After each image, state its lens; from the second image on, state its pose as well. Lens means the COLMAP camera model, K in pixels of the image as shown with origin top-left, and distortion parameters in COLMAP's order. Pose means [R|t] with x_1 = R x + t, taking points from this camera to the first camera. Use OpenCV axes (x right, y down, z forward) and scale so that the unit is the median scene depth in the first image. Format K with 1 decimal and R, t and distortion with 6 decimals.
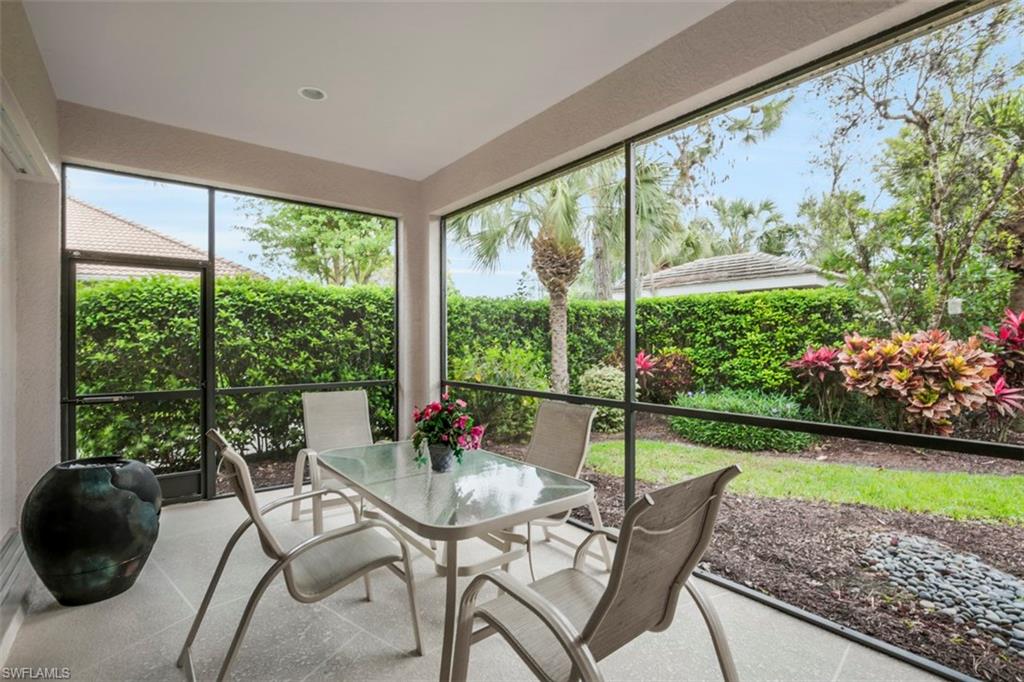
lens RADIAL K [[470.9, 0, 507.6], [0, 470.9, 344.1], [0, 0, 1]] dist [-0.014496, -0.000175]
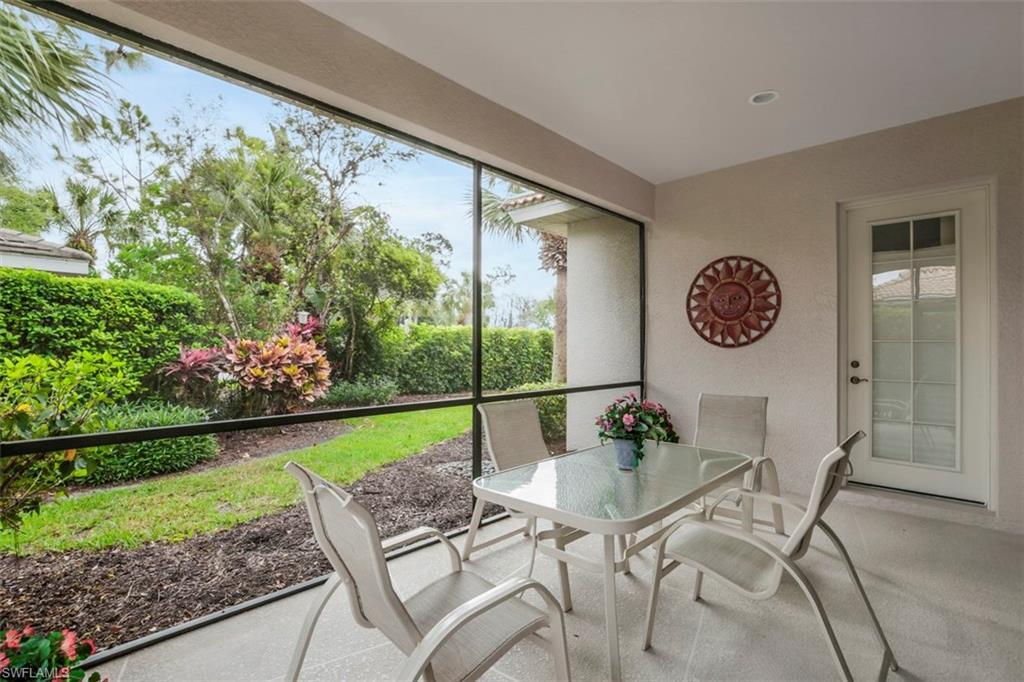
lens RADIAL K [[470.9, 0, 507.6], [0, 470.9, 344.1], [0, 0, 1]] dist [-0.014496, -0.000175]
pose [[-0.147164, 0.003301, 0.989107, -0.352086], [-0.004256, 0.999983, -0.003971, -0.001325], [-0.989103, -0.004794, -0.147147, 0.455452]]
